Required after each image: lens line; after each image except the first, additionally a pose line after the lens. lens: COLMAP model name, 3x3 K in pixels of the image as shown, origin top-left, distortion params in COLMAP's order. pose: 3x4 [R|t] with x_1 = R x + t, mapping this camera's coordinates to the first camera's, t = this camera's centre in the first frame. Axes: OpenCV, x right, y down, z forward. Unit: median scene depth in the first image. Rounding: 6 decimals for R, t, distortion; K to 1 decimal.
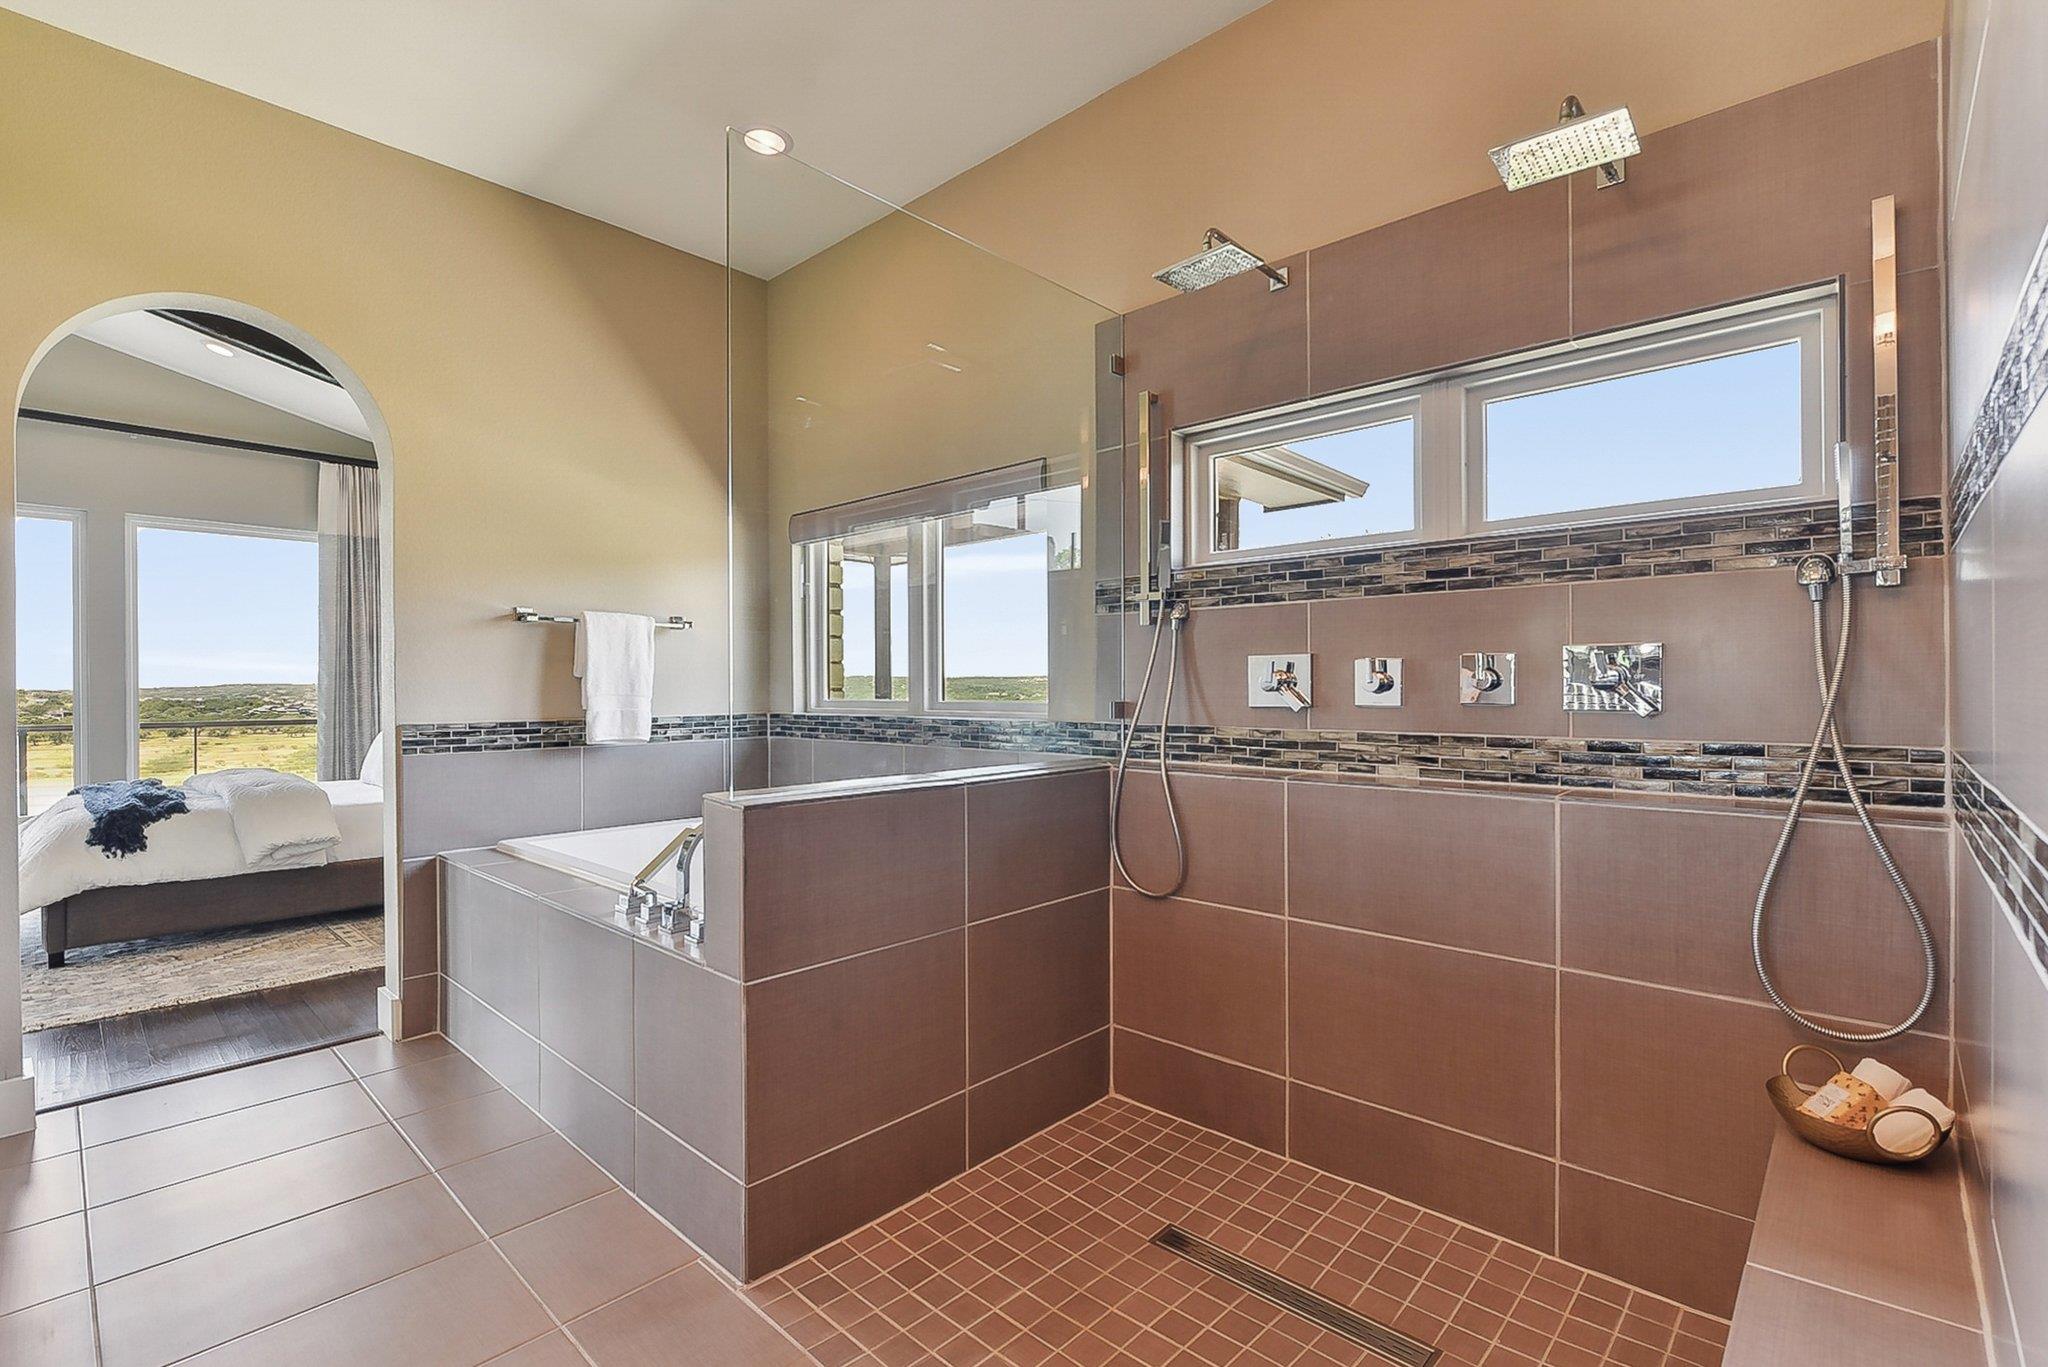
lens RADIAL K [[936.0, 0, 1026.9], [0, 936.0, 688.5], [0, 0, 1]] dist [-0.002685, -0.001829]
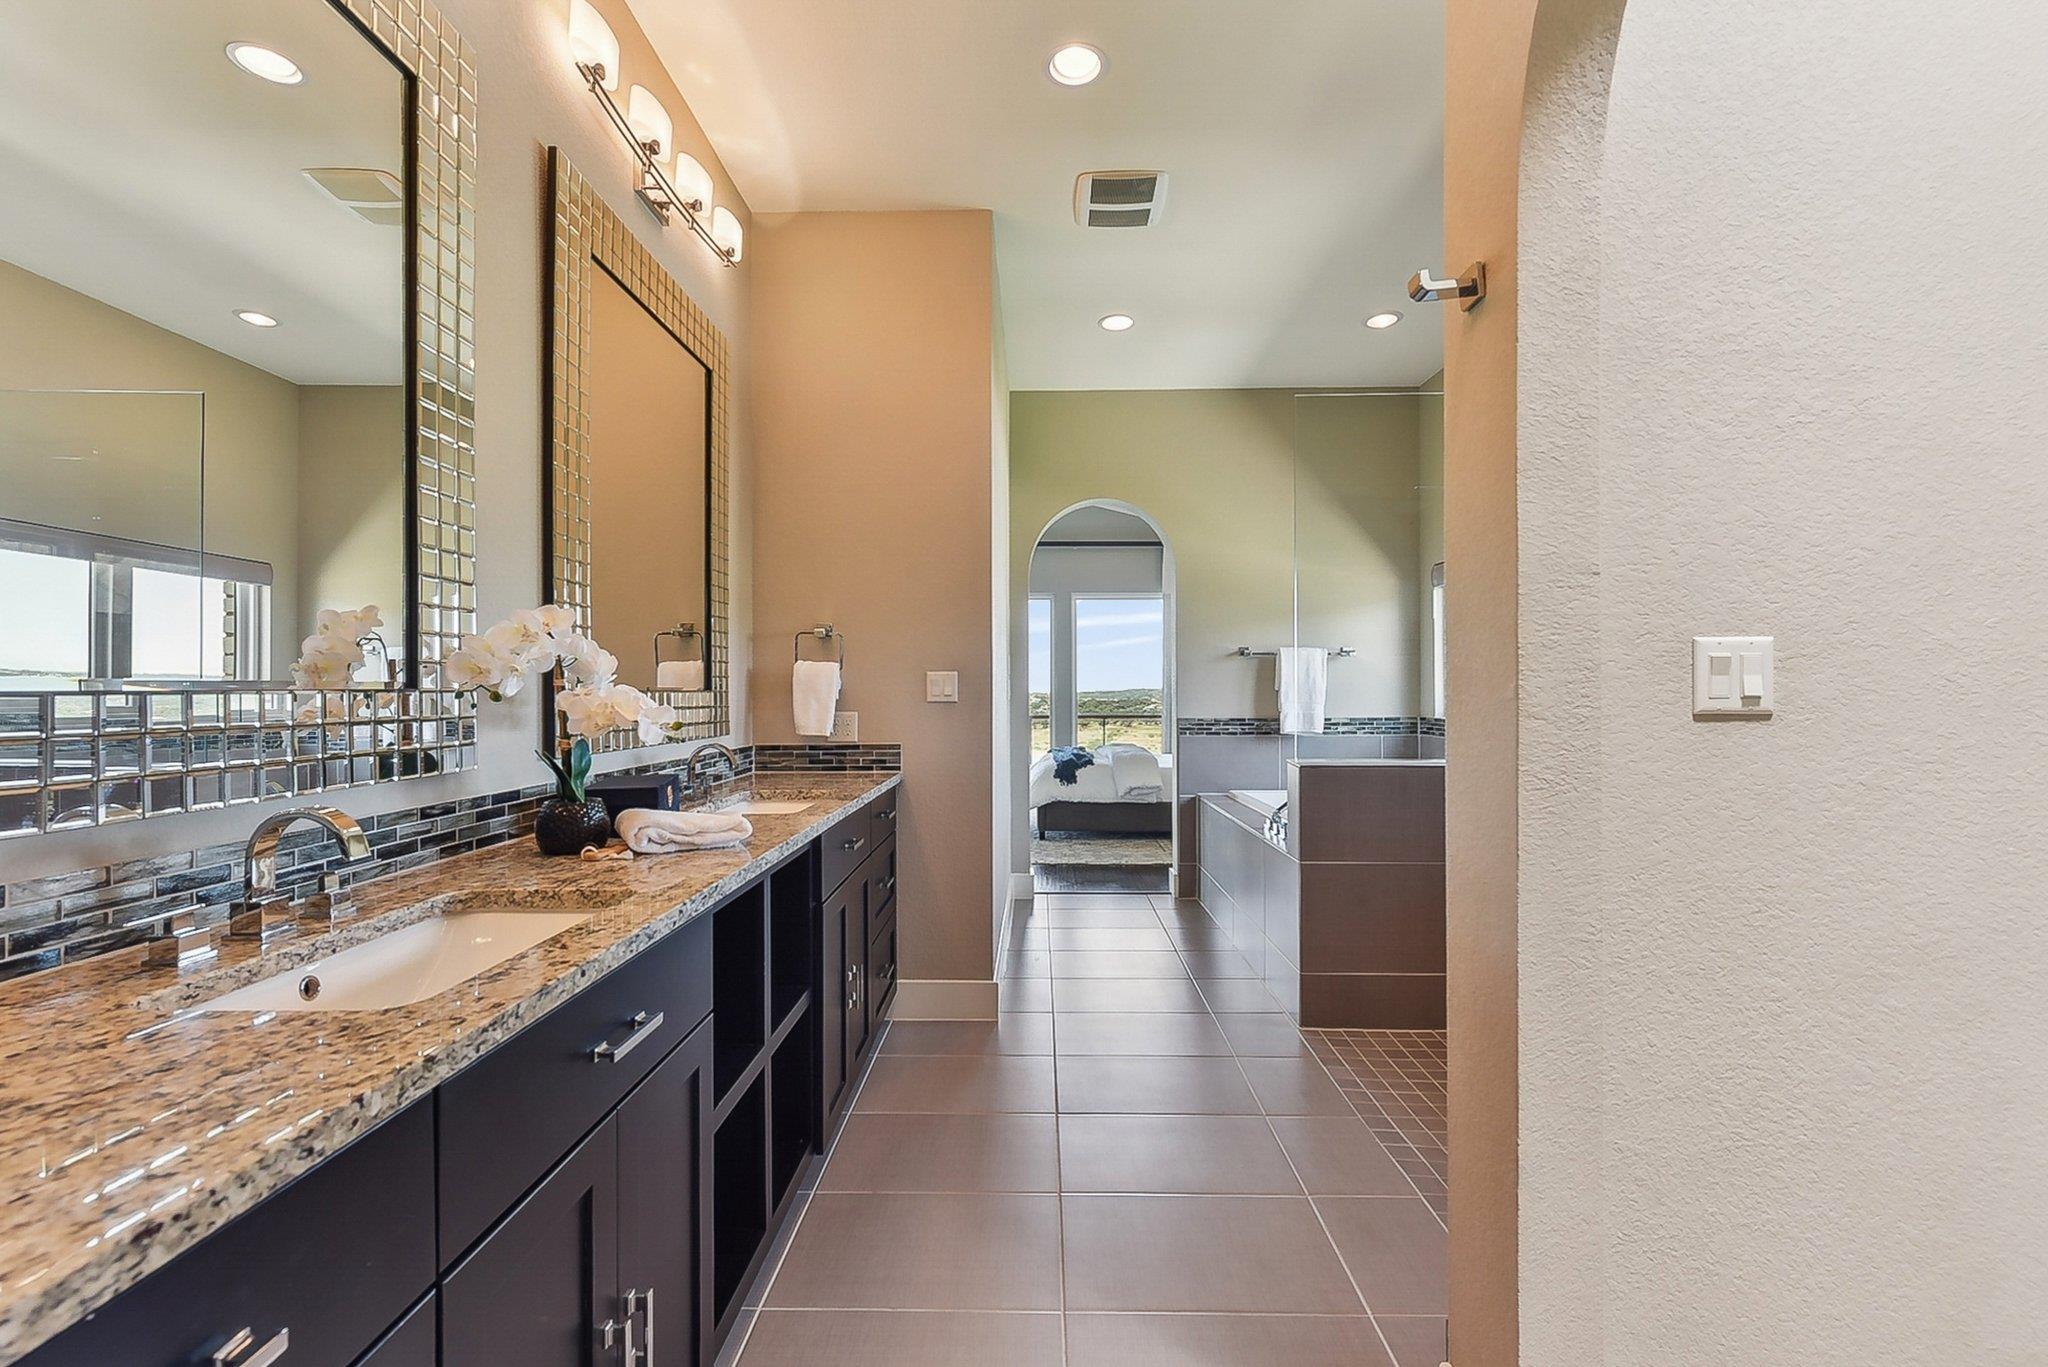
lens RADIAL K [[870.2, 0, 1024.0], [0, 870.2, 683.5], [0, 0, 1]] dist [0.007773, -0.000392]
pose [[0.673775, -0.005704, -0.738914, 0.271140], [-0.002908, 0.999942, -0.010371, -0.006573], [0.738931, 0.009137, 0.673720, -0.250484]]
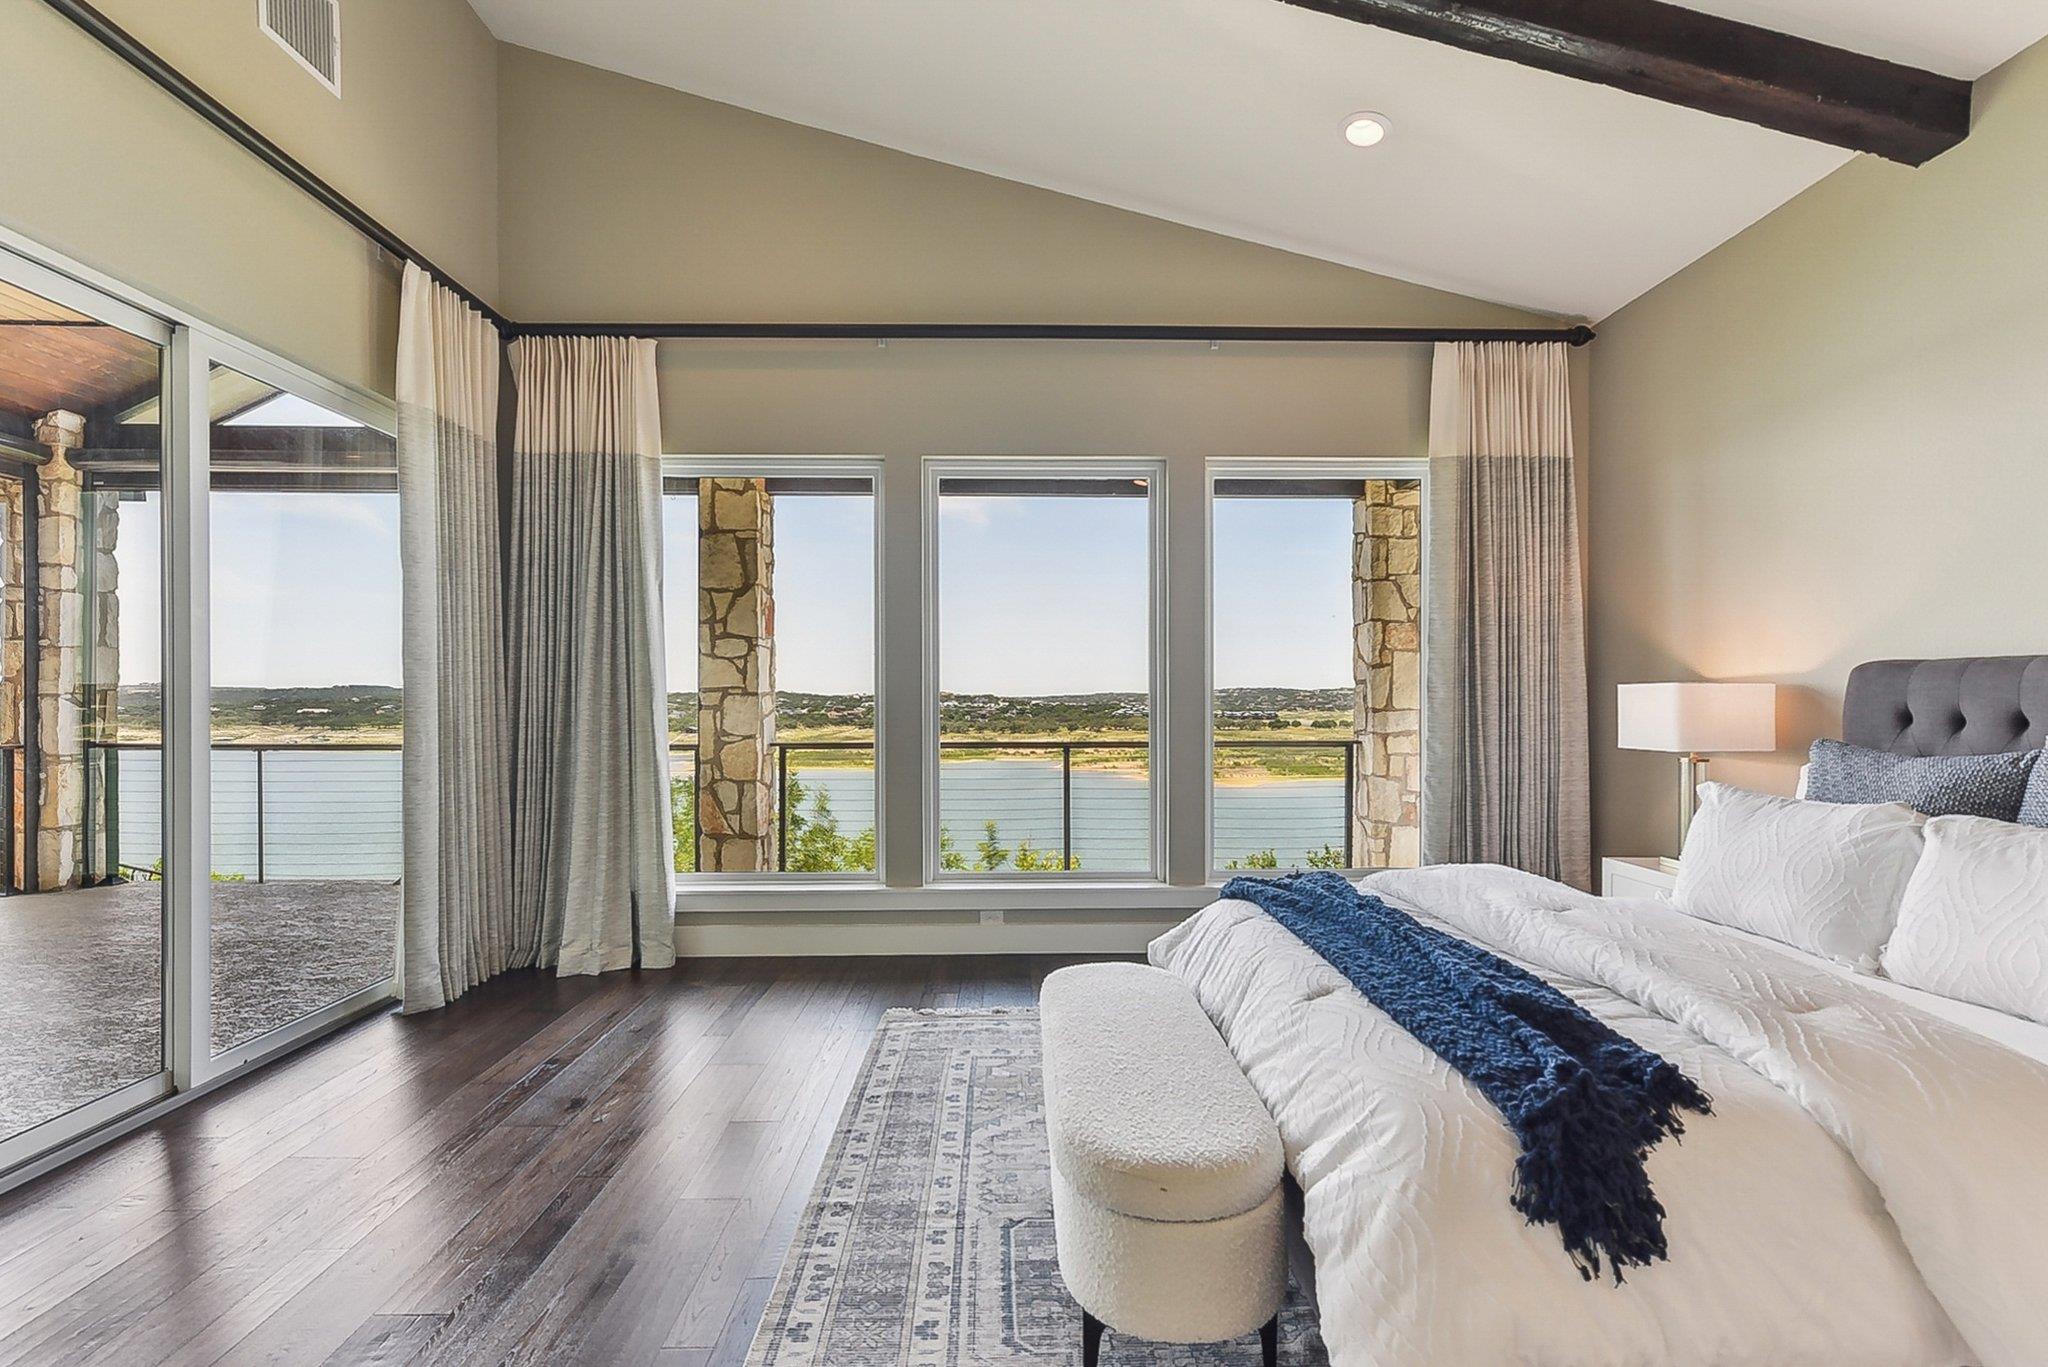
lens RADIAL K [[881.0, 0, 1020.7], [0, 881.0, 689.9], [0, 0, 1]] dist [0.009415, -0.000467]
pose [[0.697202, -0.002941, -0.716868, -0.996012], [-0.003392, 0.999967, -0.007401, -0.006133], [0.716866, 0.007592, 0.697169, 0.733532]]
